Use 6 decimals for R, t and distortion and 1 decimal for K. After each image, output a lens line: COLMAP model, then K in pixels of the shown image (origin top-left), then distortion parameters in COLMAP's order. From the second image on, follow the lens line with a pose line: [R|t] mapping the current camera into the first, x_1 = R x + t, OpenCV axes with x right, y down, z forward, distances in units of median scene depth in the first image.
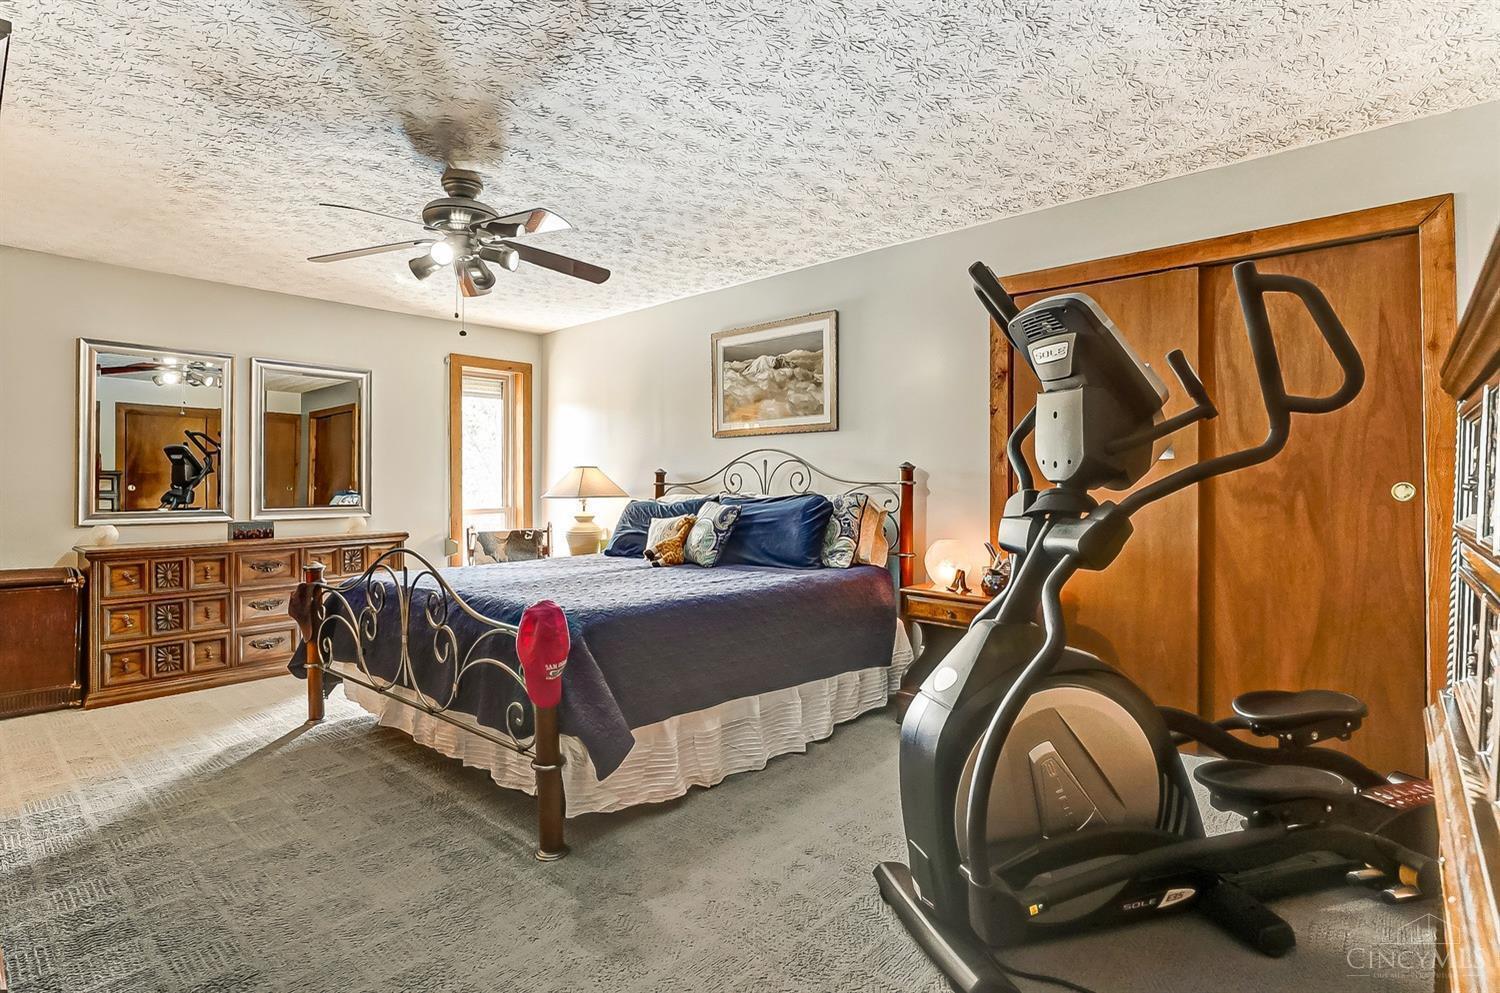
lens RADIAL K [[730.2, 0, 753.6], [0, 730.2, 487.3], [0, 0, 1]] dist [0.000211, 0.000014]
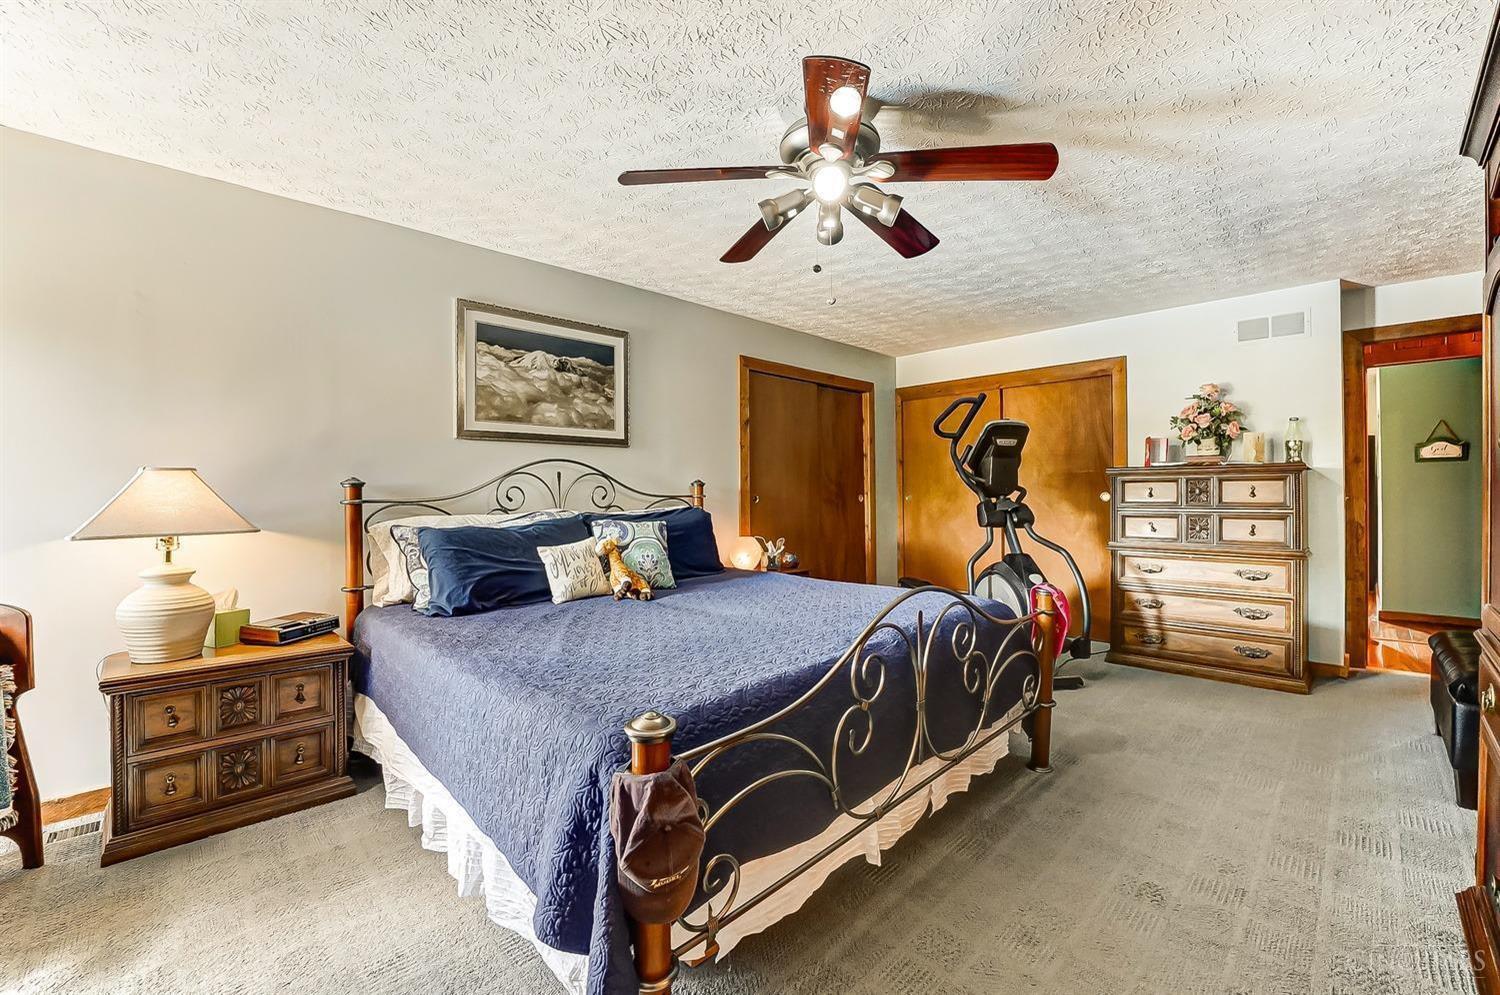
lens RADIAL K [[619.0, 0, 755.7], [0, 619.0, 494.1], [0, 0, 1]] dist [-0.020774, -0.000027]
pose [[0.061549, -0.004068, 0.998096, -0.723309], [0.009859, 0.999945, 0.003468, -0.011110], [-0.998055, 0.009626, 0.061586, 0.722569]]
